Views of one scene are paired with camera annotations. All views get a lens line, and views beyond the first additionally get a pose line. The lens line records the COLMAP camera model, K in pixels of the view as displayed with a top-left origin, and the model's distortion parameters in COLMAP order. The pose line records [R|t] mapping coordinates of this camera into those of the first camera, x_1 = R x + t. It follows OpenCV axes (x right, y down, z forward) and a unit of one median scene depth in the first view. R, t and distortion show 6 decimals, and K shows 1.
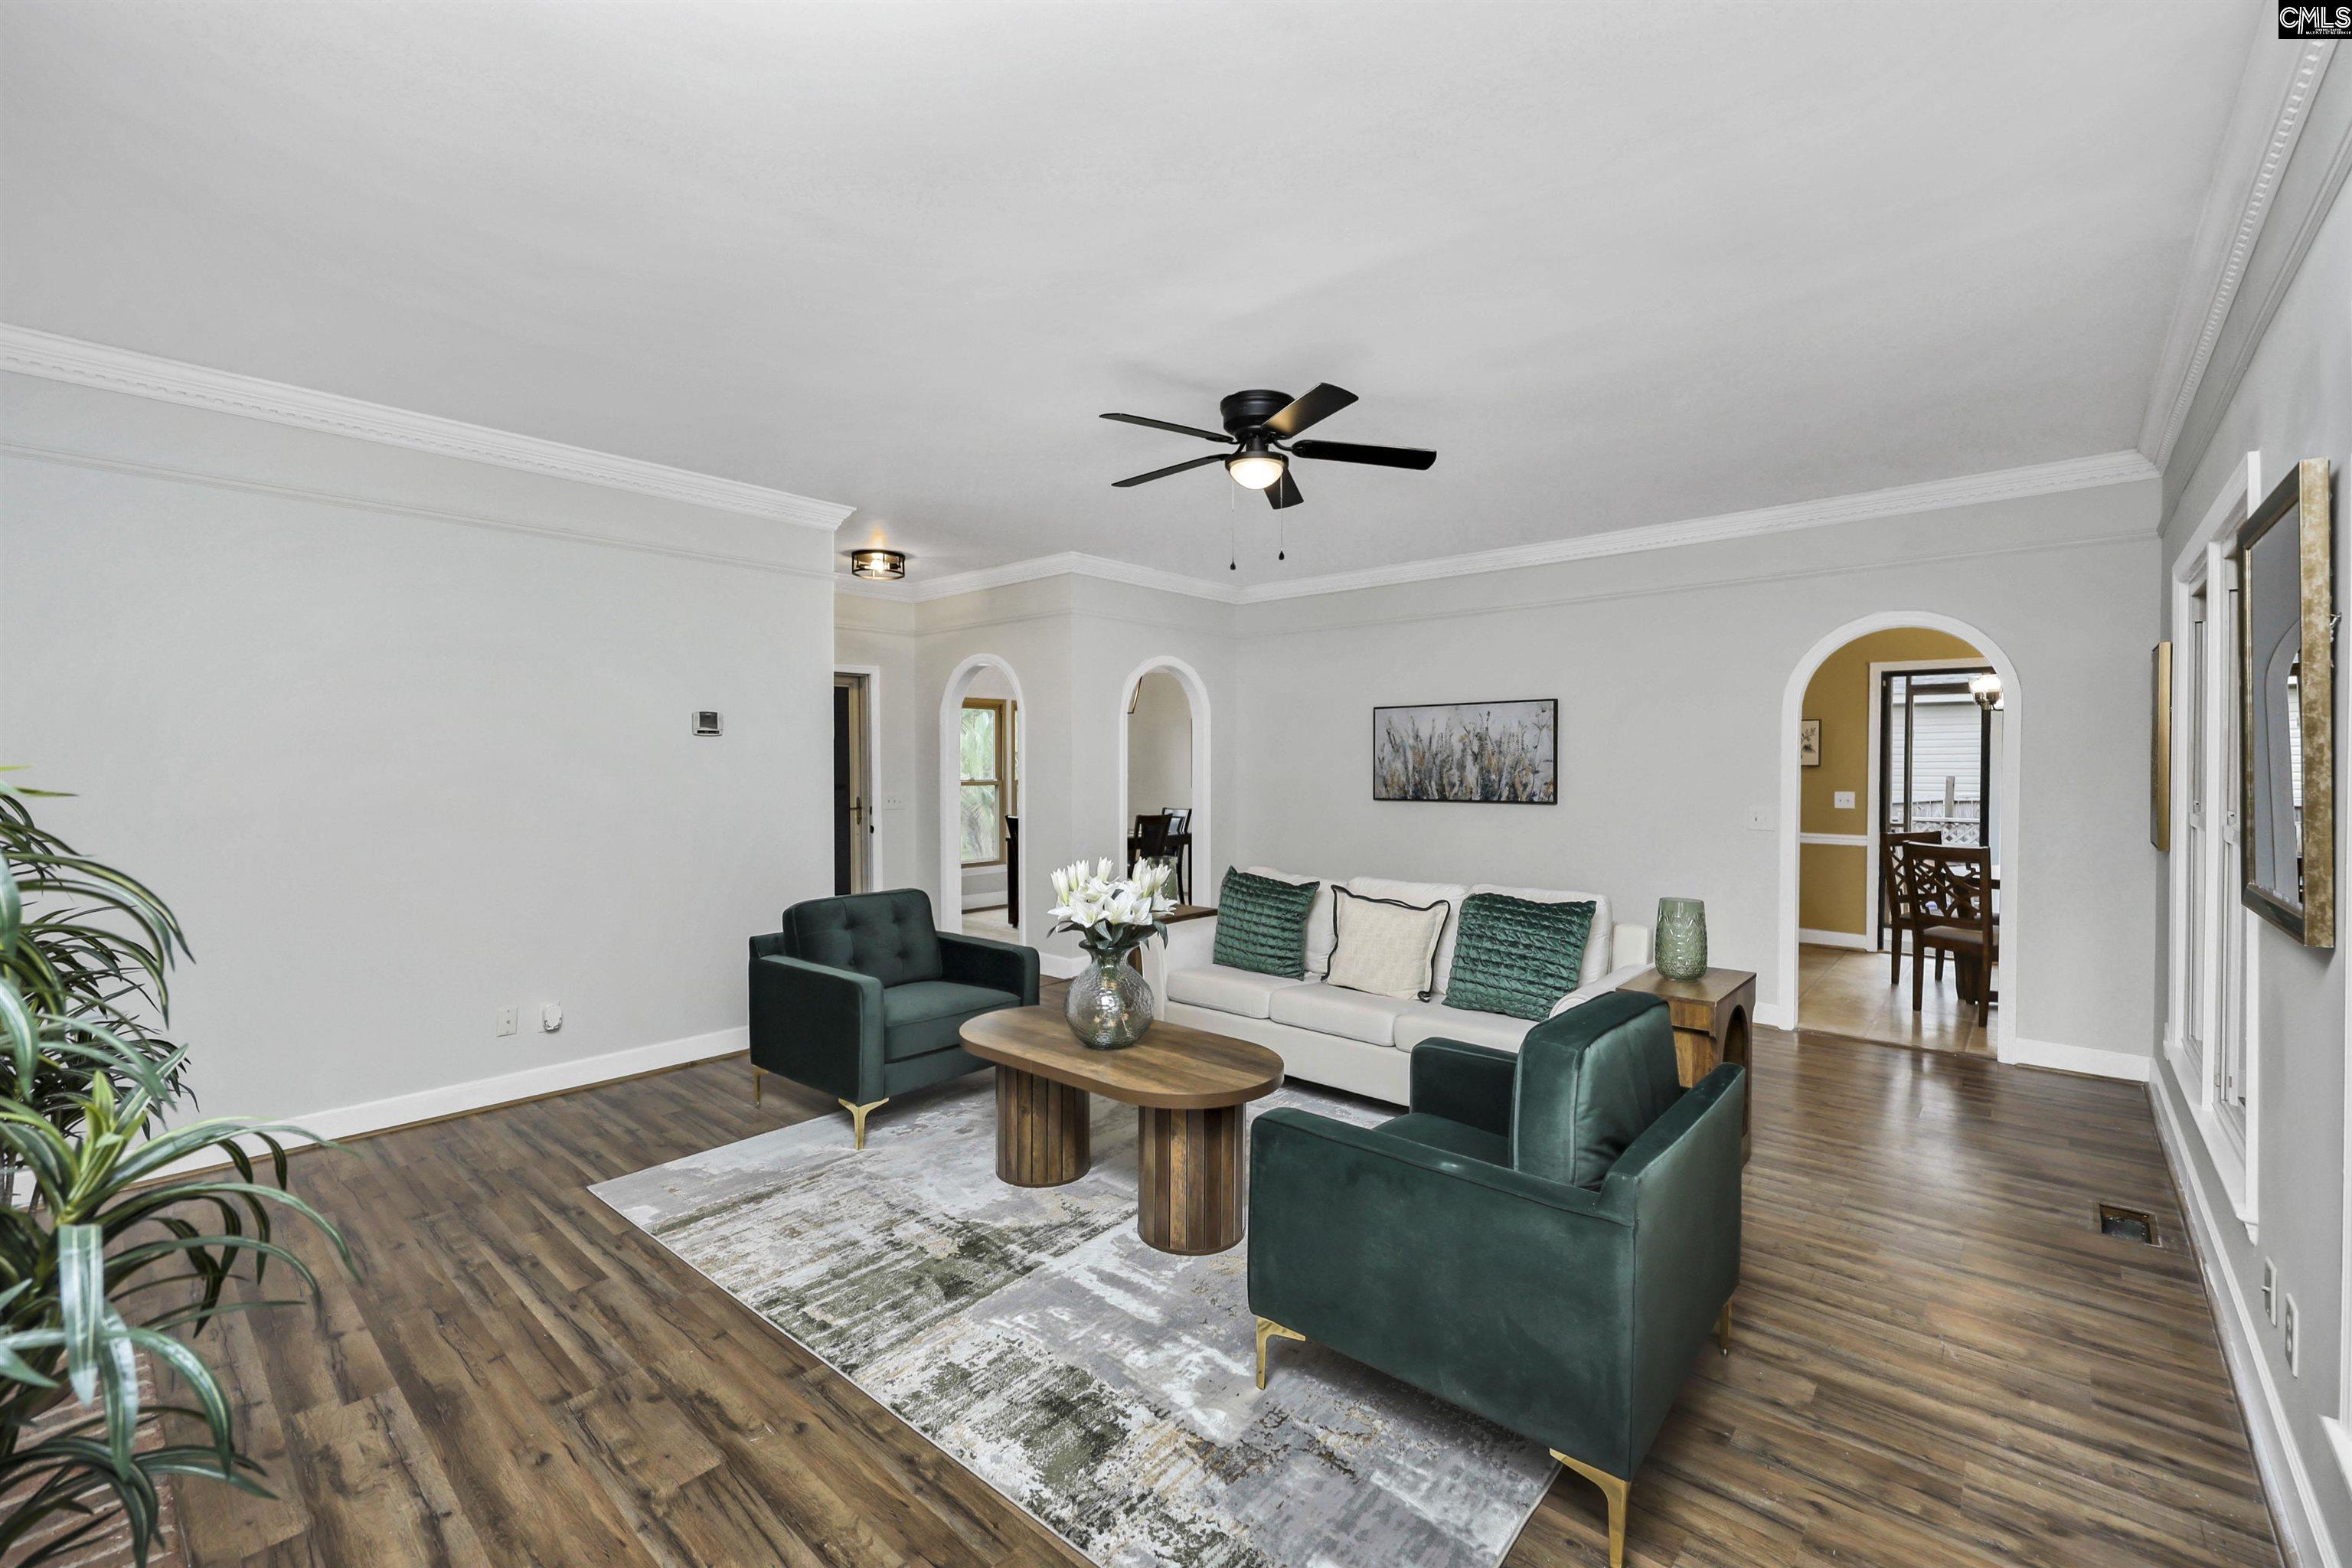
lens RADIAL K [[970.7, 0, 1176.0], [0, 970.7, 784.0], [0, 0, 1]] dist [0.000401, 0.000041]
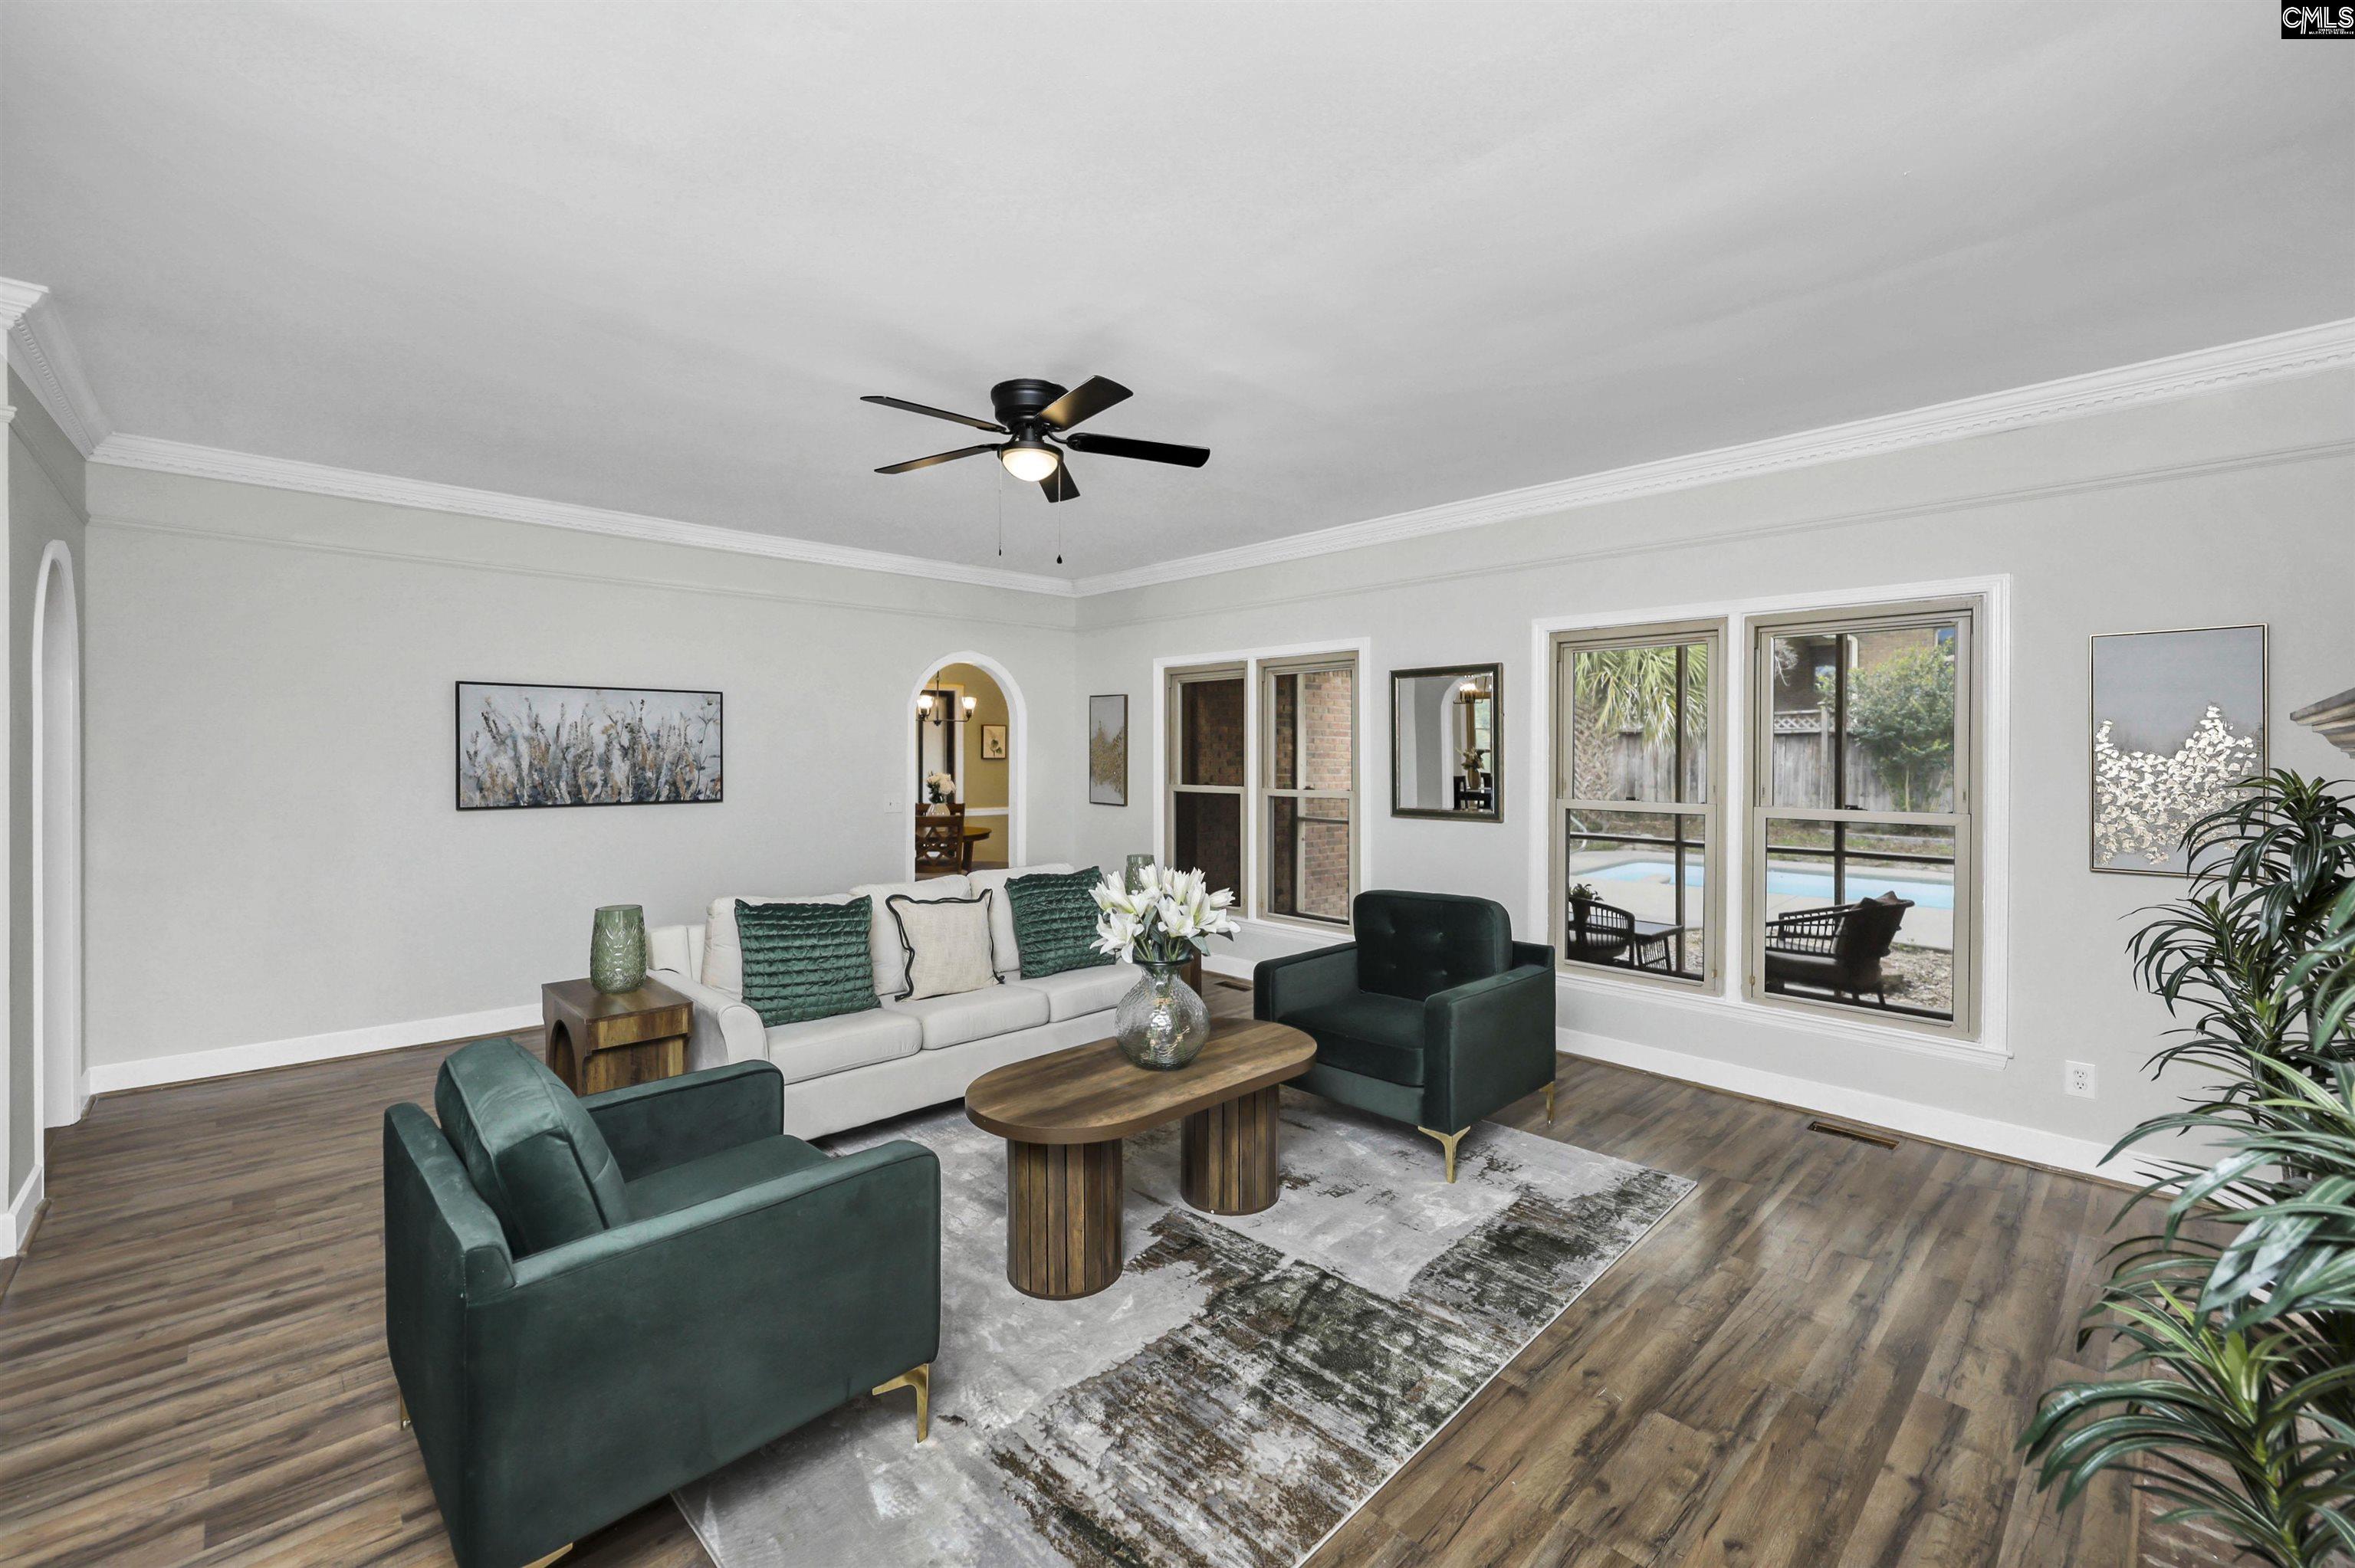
lens RADIAL K [[983.2, 0, 1174.7], [0, 983.2, 729.5], [0, 0, 1]] dist [-0.000350, -0.000010]
pose [[0.083083, 0.026590, 0.996188, -0.601610], [0.020530, 0.999386, -0.028388, -0.015184], [-0.996331, 0.022811, 0.082486, 0.528639]]
